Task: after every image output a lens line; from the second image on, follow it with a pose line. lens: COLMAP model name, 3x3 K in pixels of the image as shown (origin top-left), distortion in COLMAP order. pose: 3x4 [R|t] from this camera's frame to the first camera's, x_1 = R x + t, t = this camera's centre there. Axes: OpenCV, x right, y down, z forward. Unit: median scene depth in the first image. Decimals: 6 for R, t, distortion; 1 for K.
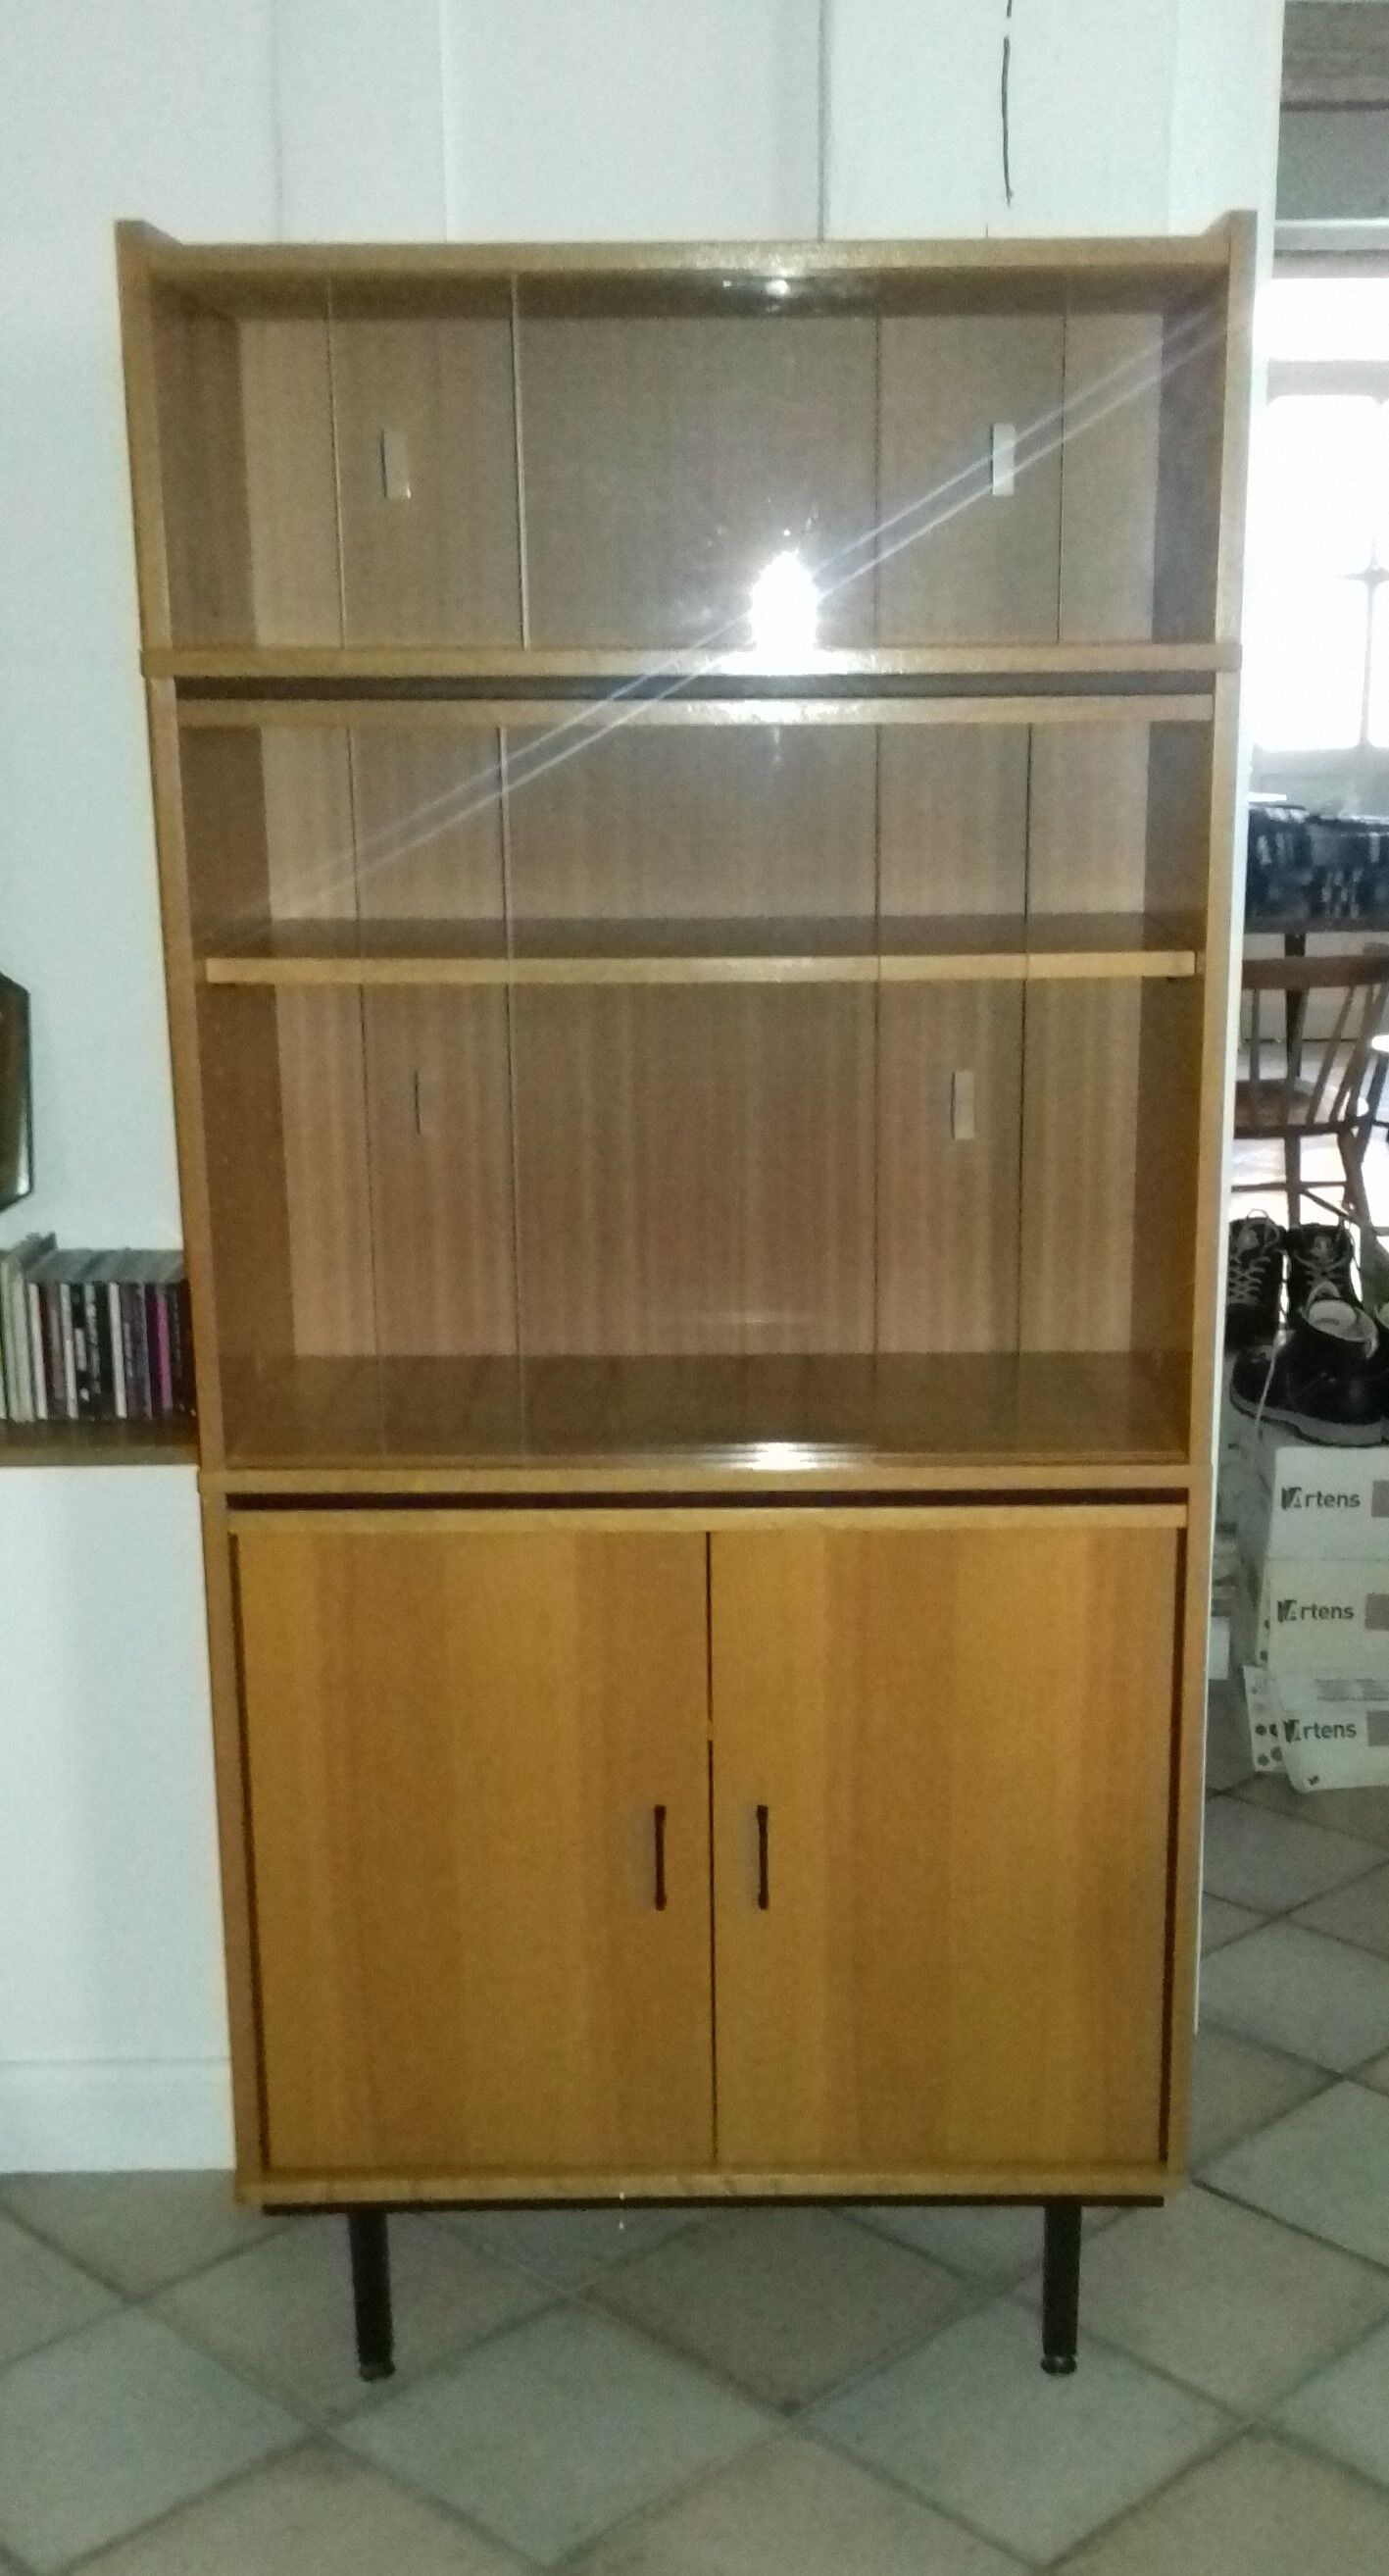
lens RADIAL K [[3070.0, 0, 694.5], [0, 3070.0, 1288.0], [0, 0, 1]] dist [-0.005207, 0.547187]
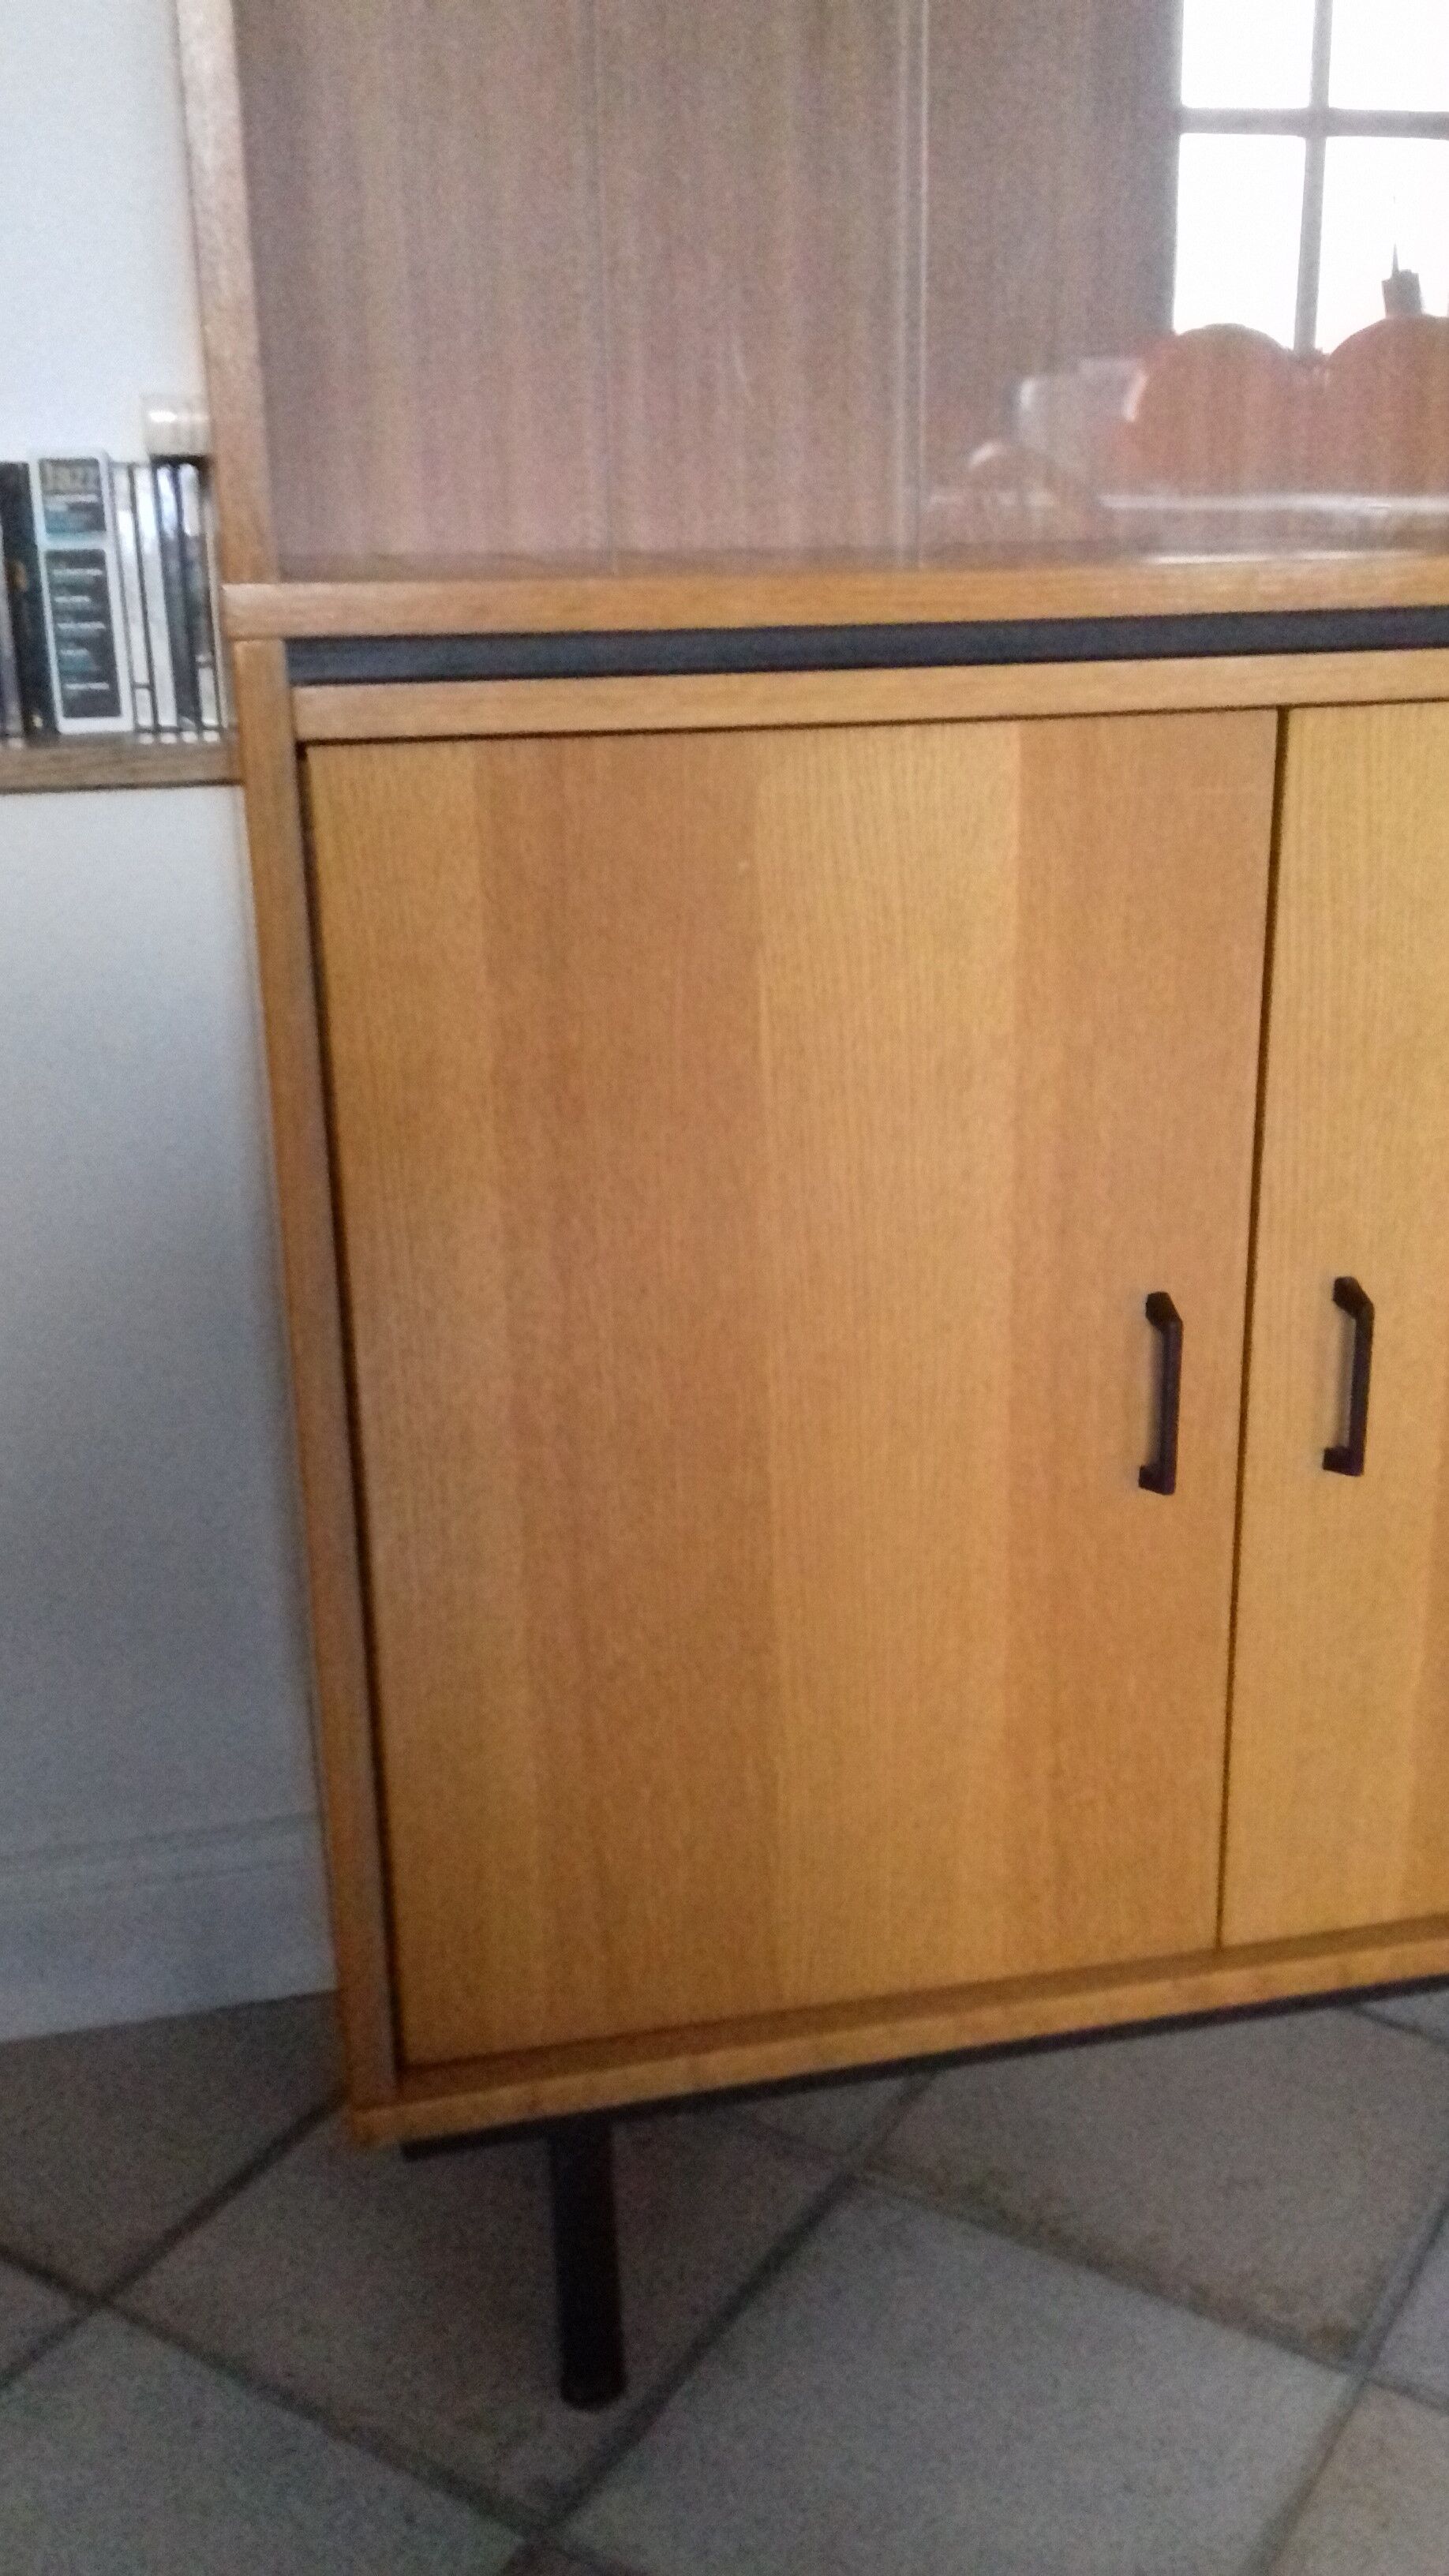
lens RADIAL K [[2482.2, 0, 724.5], [0, 2482.2, 1288.0], [0, 0, 1]] dist [0.051617, 0.001510]
pose [[0.973815, -0.075940, 0.214281, -0.145407], [0.056833, 0.993951, 0.093973, 0.107087], [-0.220122, -0.079334, 0.972241, 0.528184]]
